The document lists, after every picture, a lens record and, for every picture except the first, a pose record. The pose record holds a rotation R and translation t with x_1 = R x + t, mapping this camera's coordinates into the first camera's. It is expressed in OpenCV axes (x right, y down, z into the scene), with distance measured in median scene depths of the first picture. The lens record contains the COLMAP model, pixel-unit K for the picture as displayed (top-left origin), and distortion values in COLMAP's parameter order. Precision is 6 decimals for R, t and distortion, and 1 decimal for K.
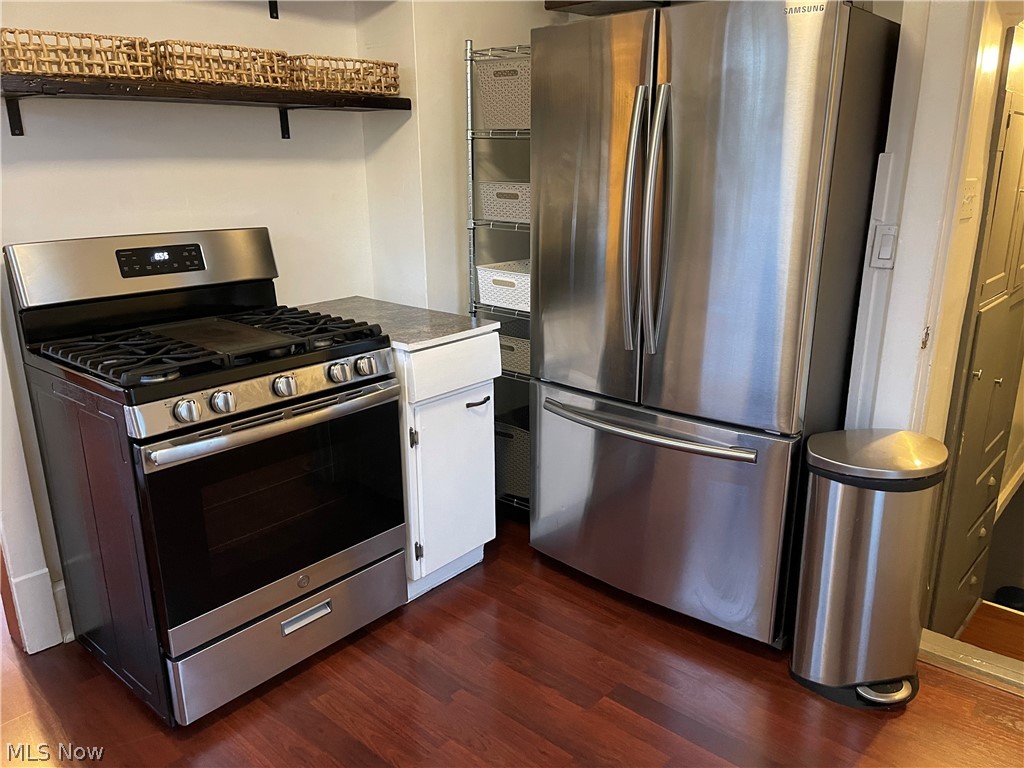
lens RADIAL K [[771.7, 0, 510.3], [0, 771.7, 386.3], [0, 0, 1]] dist [0.066759, -0.087864]
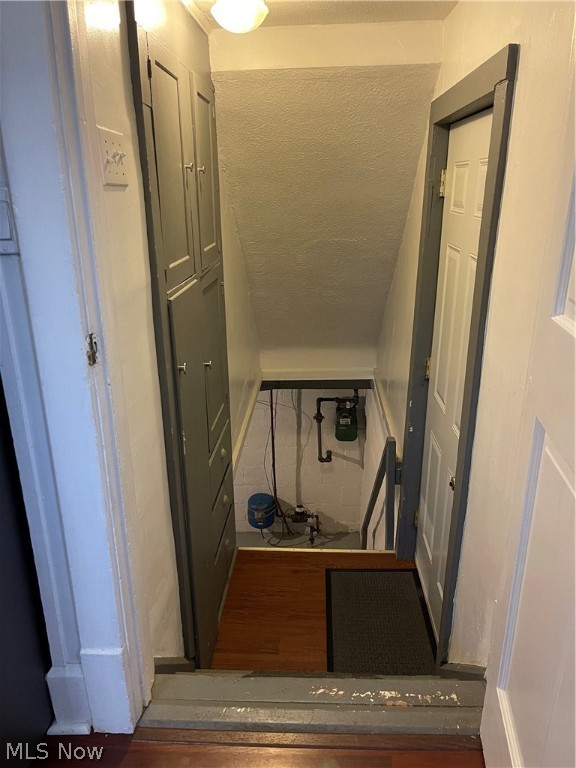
lens RADIAL K [[578.8, 0, 288.8], [0, 578.8, 385.5], [0, 0, 1]] dist [0.066759, -0.087864]
pose [[0.771544, -0.205012, 0.602237, 0.276573], [0.181682, 0.978234, 0.100250, -0.040700], [-0.609681, 0.032068, 0.791998, 0.381192]]
